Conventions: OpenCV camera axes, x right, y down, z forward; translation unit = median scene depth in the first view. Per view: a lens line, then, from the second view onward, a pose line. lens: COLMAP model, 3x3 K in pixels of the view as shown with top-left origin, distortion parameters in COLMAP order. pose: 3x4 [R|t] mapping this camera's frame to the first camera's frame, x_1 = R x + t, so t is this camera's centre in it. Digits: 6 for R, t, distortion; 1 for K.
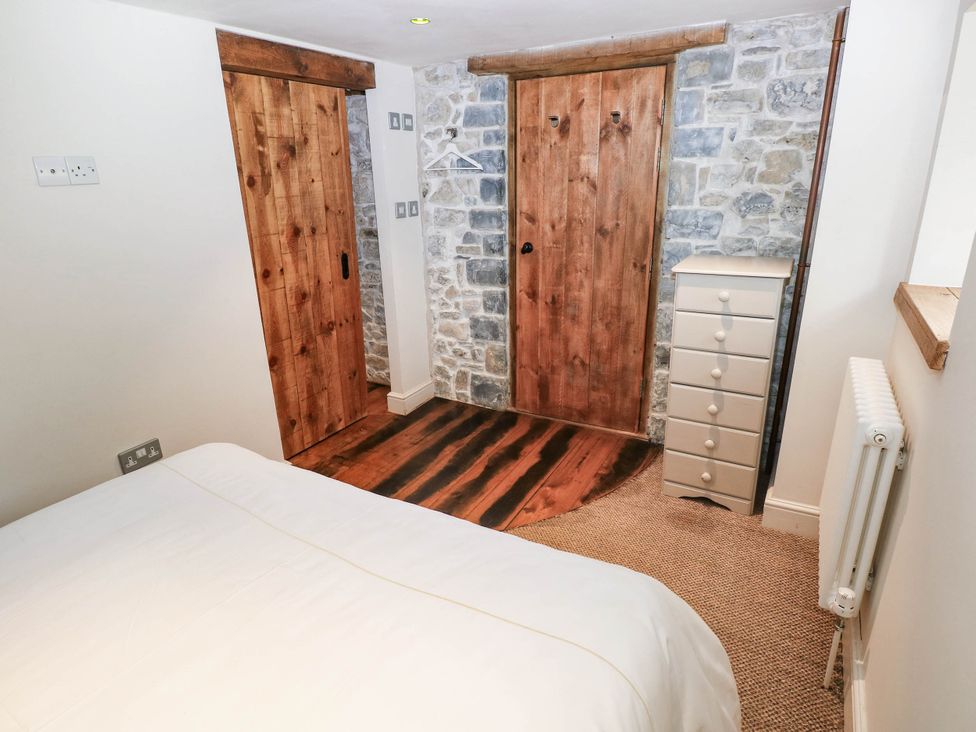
lens RADIAL K [[541.9, 0, 487.3], [0, 541.9, 359.3], [0, 0, 1]] dist [-0.013449, -0.003946]
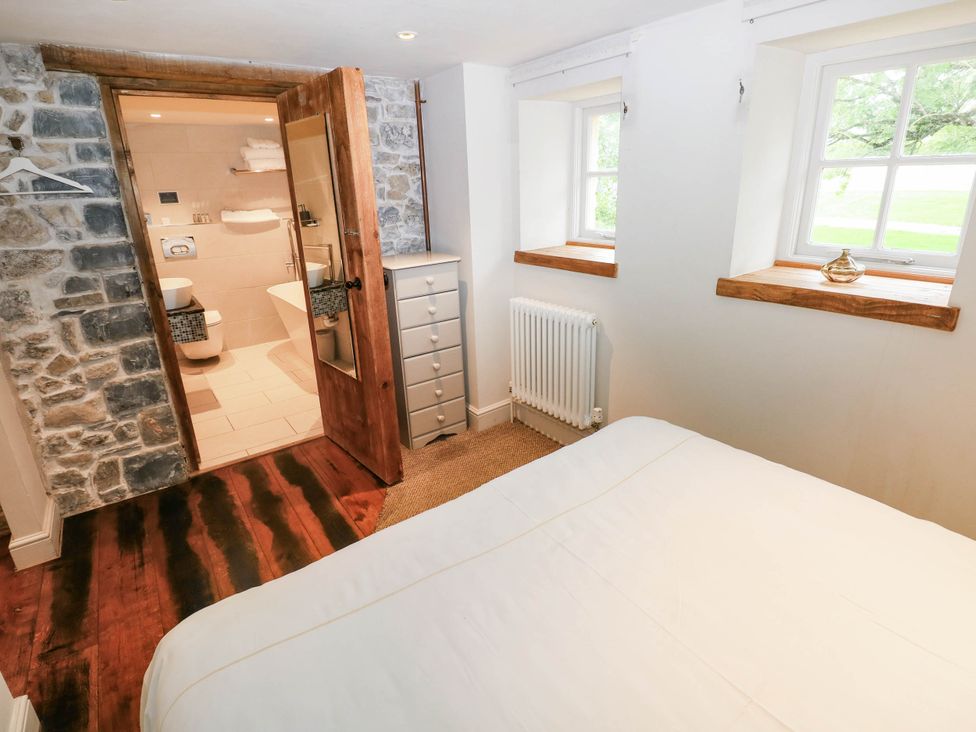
lens RADIAL K [[505.7, 0, 494.9], [0, 505.7, 356.4], [0, 0, 1]] dist [-0.003080, -0.011382]
pose [[0.396982, -0.281675, 0.873535, -0.454998], [0.319786, 0.934555, 0.156024, -0.059016], [-0.860315, 0.217405, 0.461078, 0.220190]]
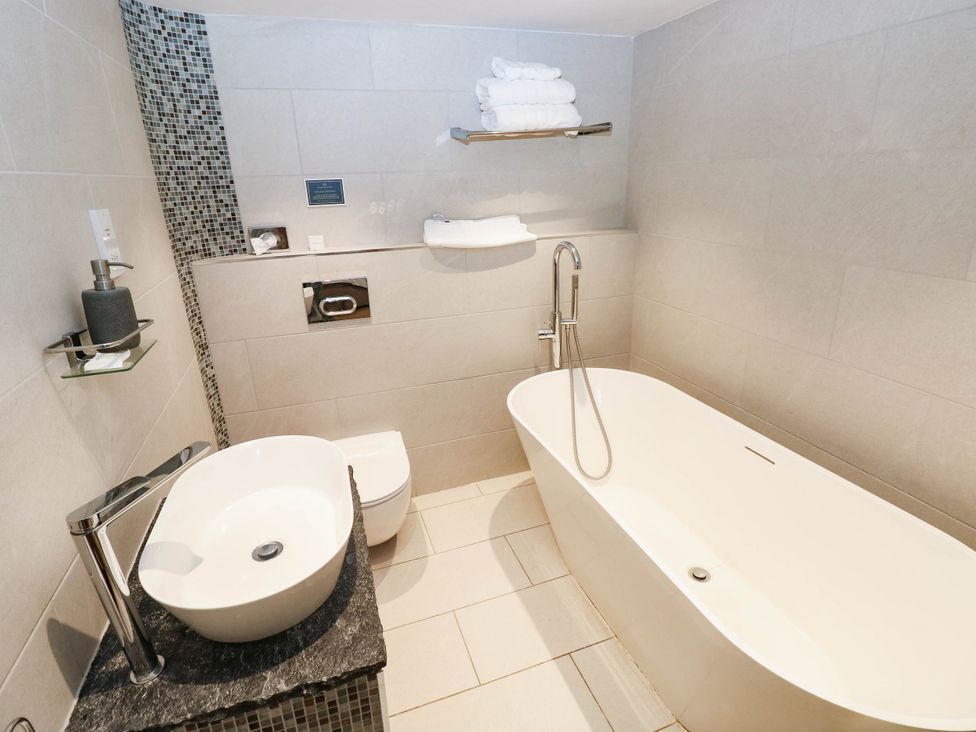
lens RADIAL K [[505.7, 0, 487.0], [0, 505.7, 360.4], [0, 0, 1]] dist [-0.003080, -0.011382]
pose [[0.645533, -0.252160, 0.720904, -0.121085], [0.267266, 0.958823, 0.096057, -0.217259], [-0.715441, 0.130665, 0.686346, 0.646889]]
